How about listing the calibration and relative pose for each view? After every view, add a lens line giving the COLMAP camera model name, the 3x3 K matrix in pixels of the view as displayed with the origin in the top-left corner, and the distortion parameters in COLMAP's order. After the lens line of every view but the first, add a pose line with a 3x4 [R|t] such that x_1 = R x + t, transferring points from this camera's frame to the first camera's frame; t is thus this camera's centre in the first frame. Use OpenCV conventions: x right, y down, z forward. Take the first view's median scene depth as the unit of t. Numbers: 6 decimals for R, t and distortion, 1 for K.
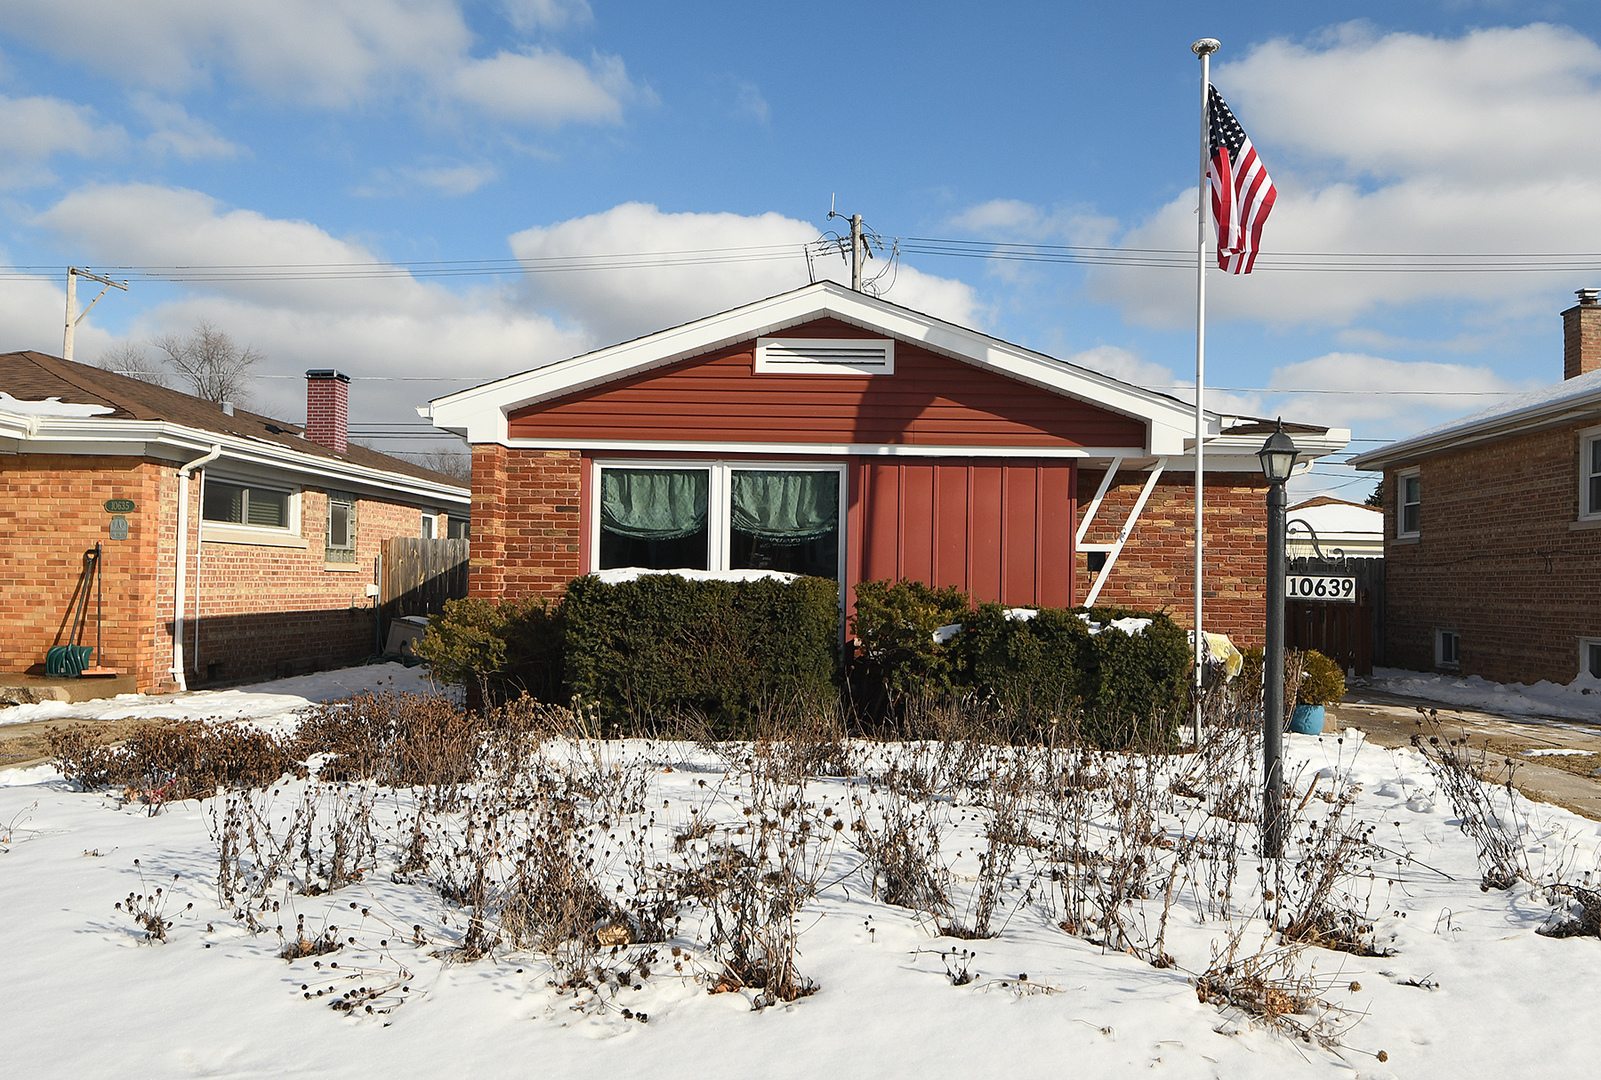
lens RADIAL K [[1334.2, 0, 824.0], [0, 1334.2, 543.3], [0, 0, 1]] dist [0.023196, 0.003797]
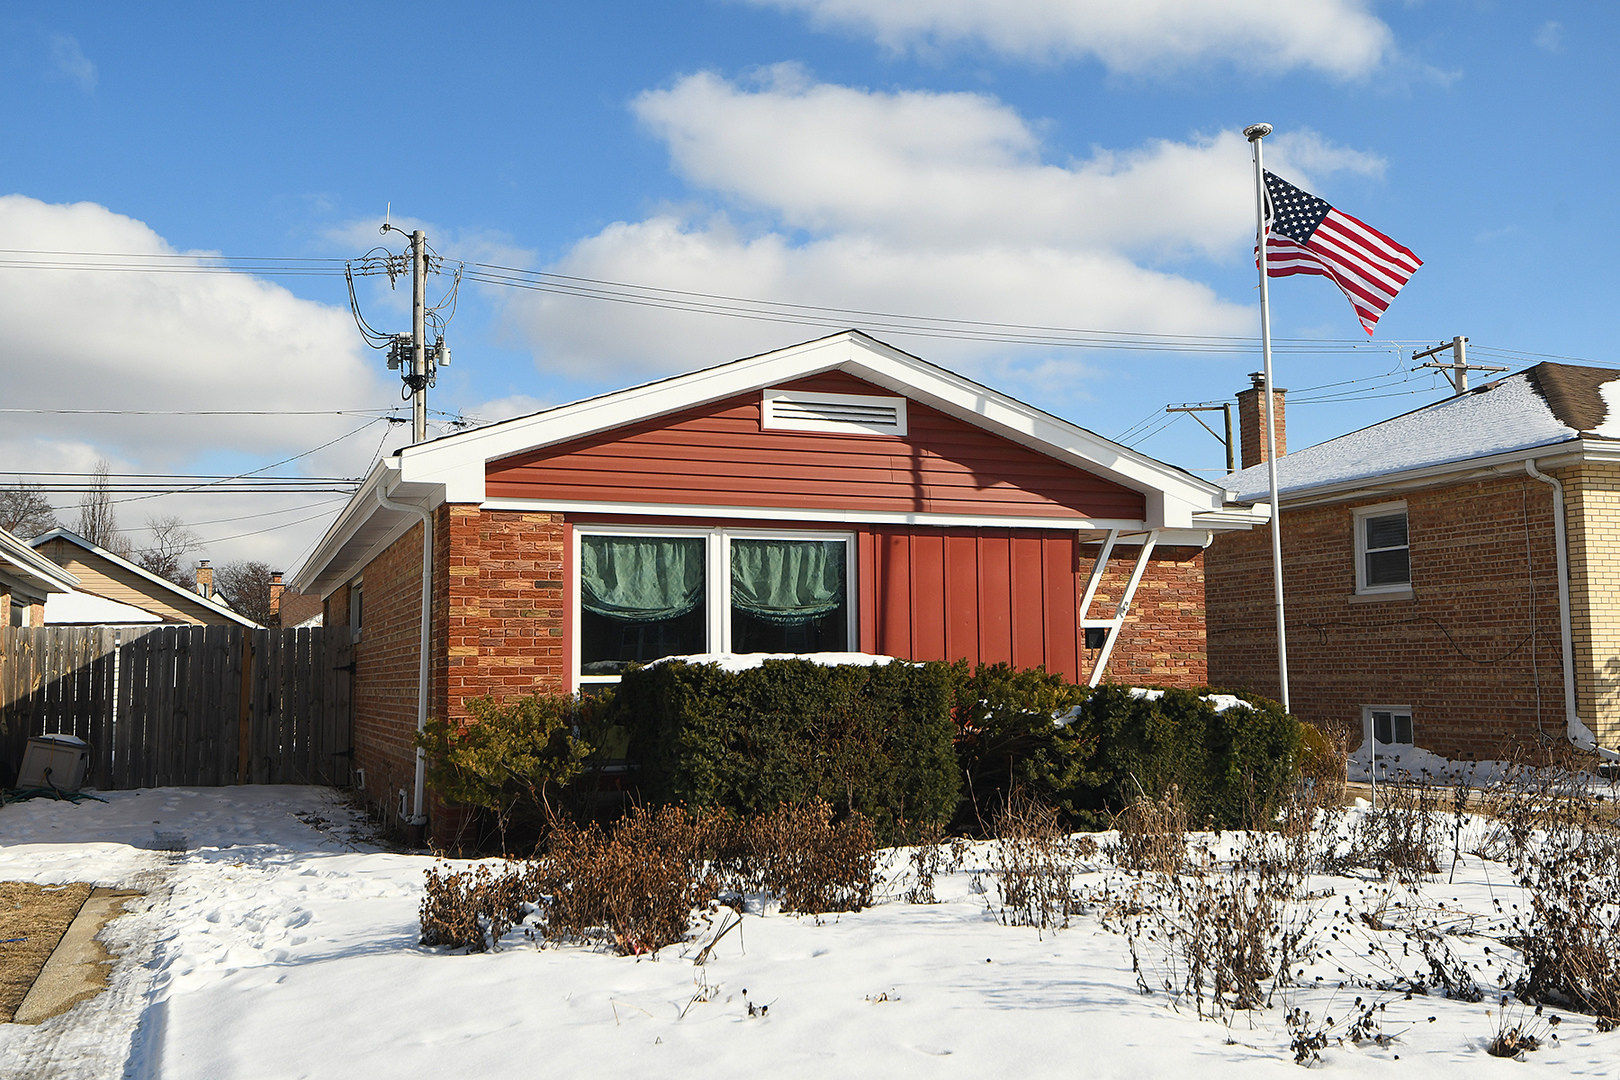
lens RADIAL K [[1571.6, 0, 812.8], [0, 1571.6, 518.6], [0, 0, 1]] dist [0.055770, -0.004140]
pose [[0.916231, 0.014189, 0.400400, -0.427574], [0.012819, 0.997823, -0.064693, -0.001328], [-0.400446, 0.064407, 0.914054, 0.046146]]
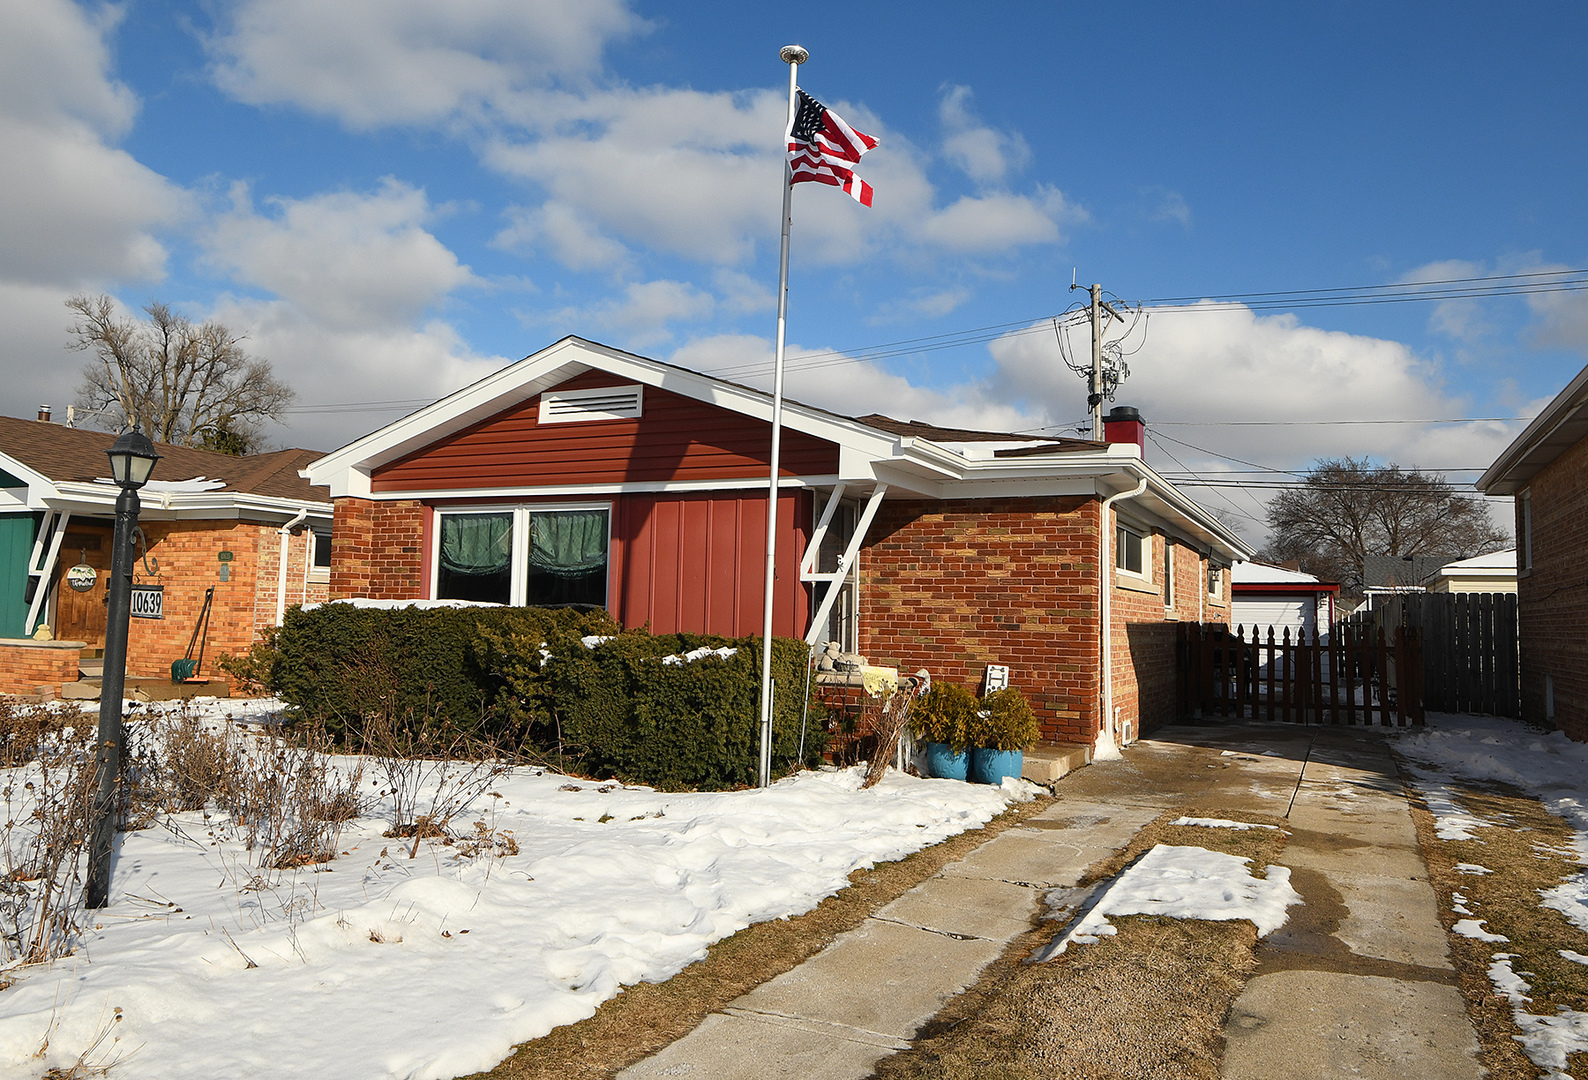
lens RADIAL K [[1110.5, 0, 794.0], [0, 1110.5, 540.0], [0, 0, 1]] dist [0.002906, 0.000386]
pose [[0.914050, -0.025360, -0.404807, 0.508713], [0.006907, 0.998872, -0.046981, 0.013806], [0.405542, 0.040147, 0.913194, 0.239520]]
